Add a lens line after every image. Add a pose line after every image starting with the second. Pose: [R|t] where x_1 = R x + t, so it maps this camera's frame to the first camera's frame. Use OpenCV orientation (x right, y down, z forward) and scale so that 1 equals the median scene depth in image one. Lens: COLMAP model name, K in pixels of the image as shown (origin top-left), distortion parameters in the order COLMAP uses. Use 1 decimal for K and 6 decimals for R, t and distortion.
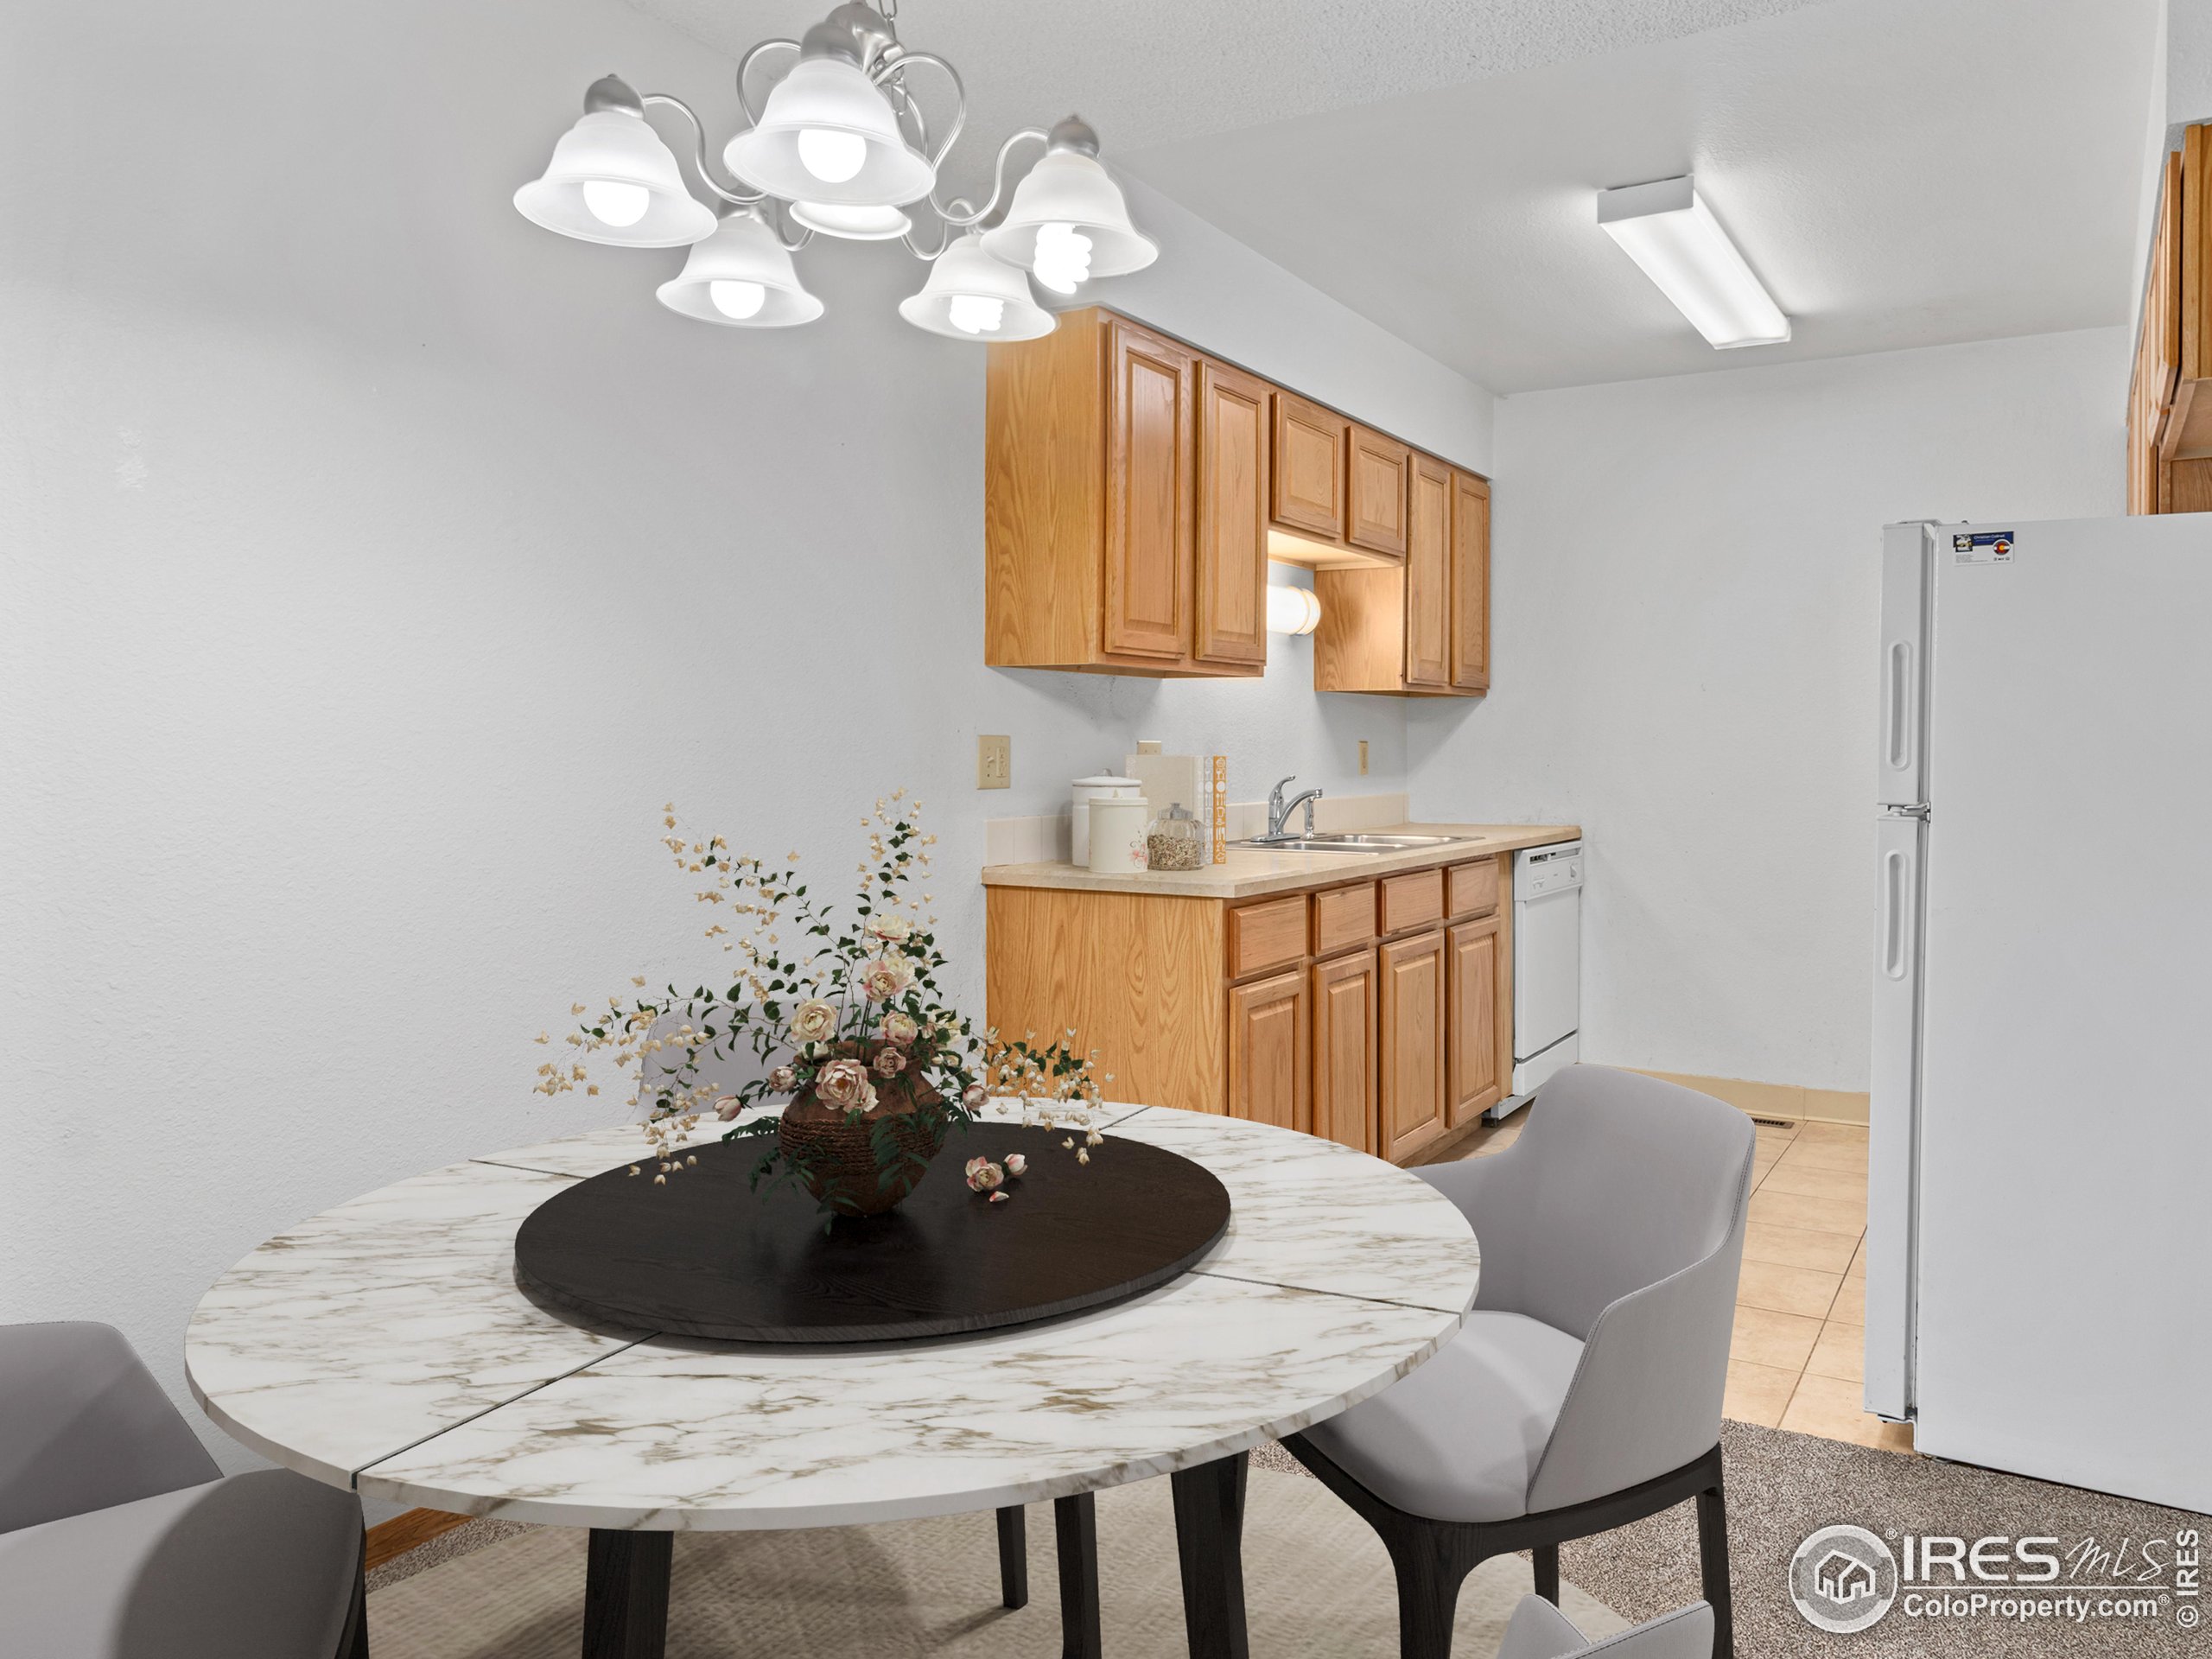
lens RADIAL K [[1588.4, 0, 1106.0], [0, 1588.4, 829.5], [0, 0, 1]] dist [0.021741, 0.000582]
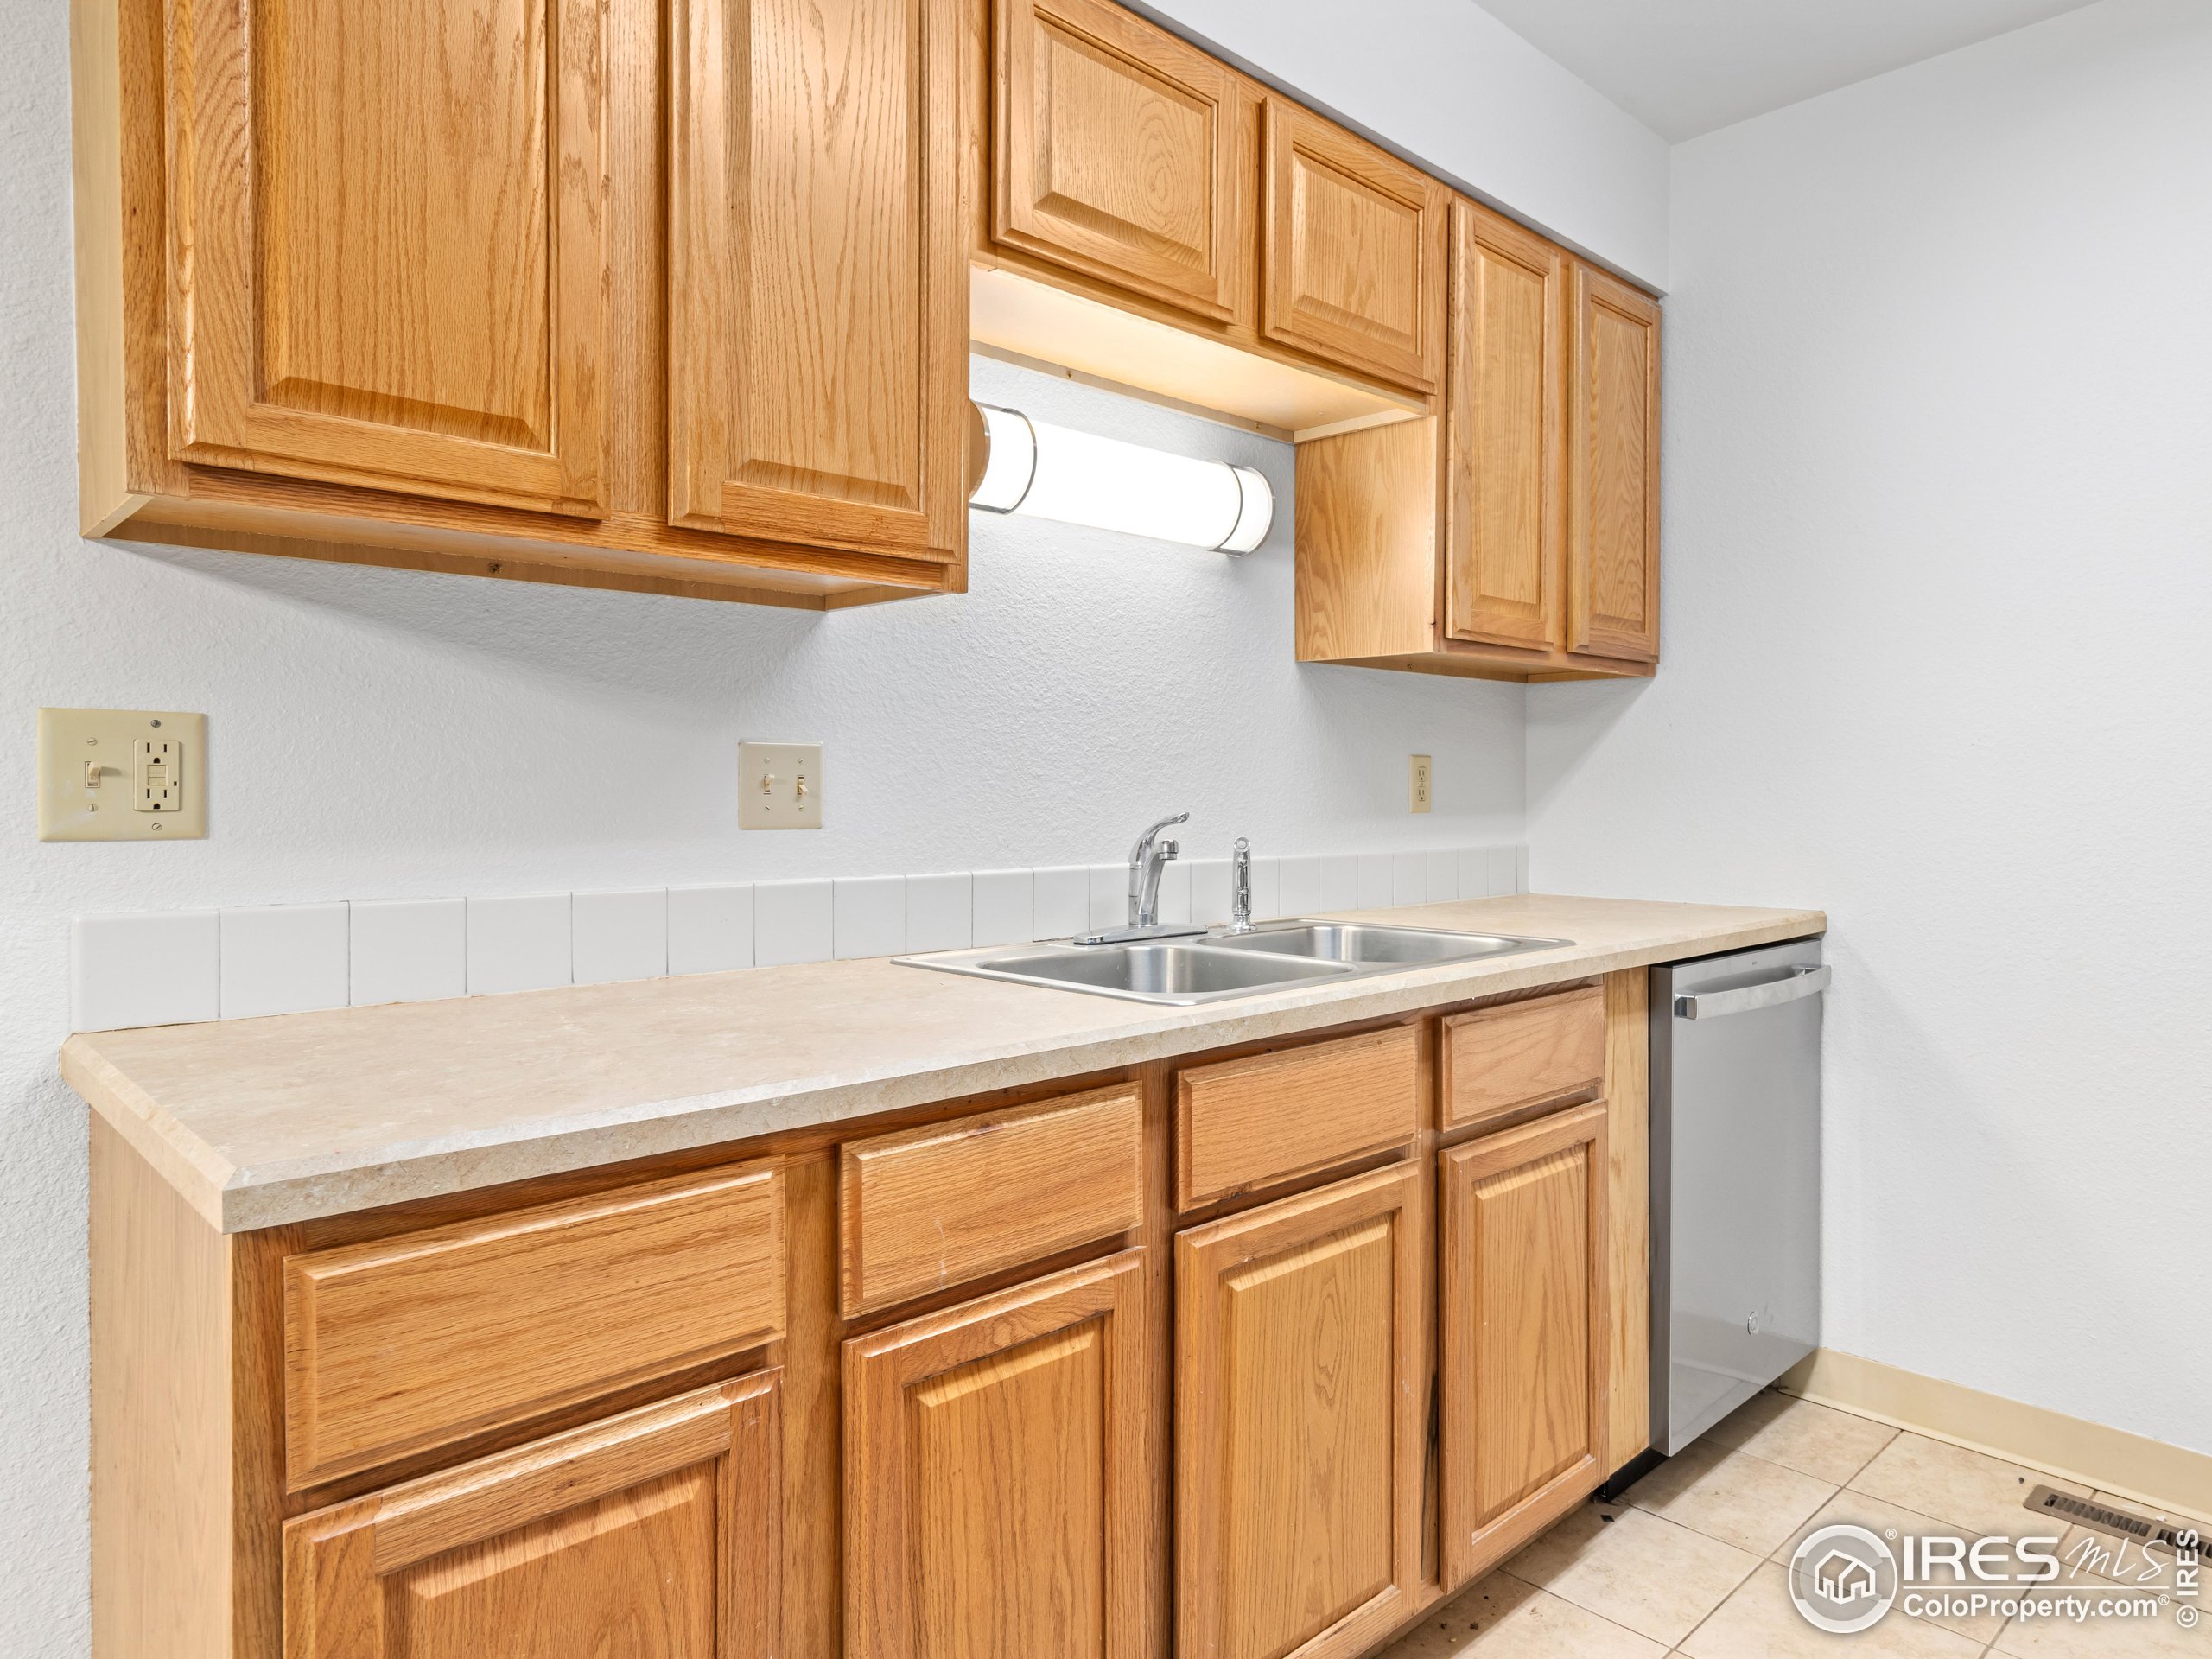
lens RADIAL K [[1588.4, 0, 1106.0], [0, 1588.4, 829.5], [0, 0, 1]] dist [0.021741, 0.000582]
pose [[0.979625, 0.001077, -0.200833, 0.183941], [-0.006800, 0.999590, -0.027804, -0.013850], [0.200721, 0.028603, 0.979231, 0.465153]]
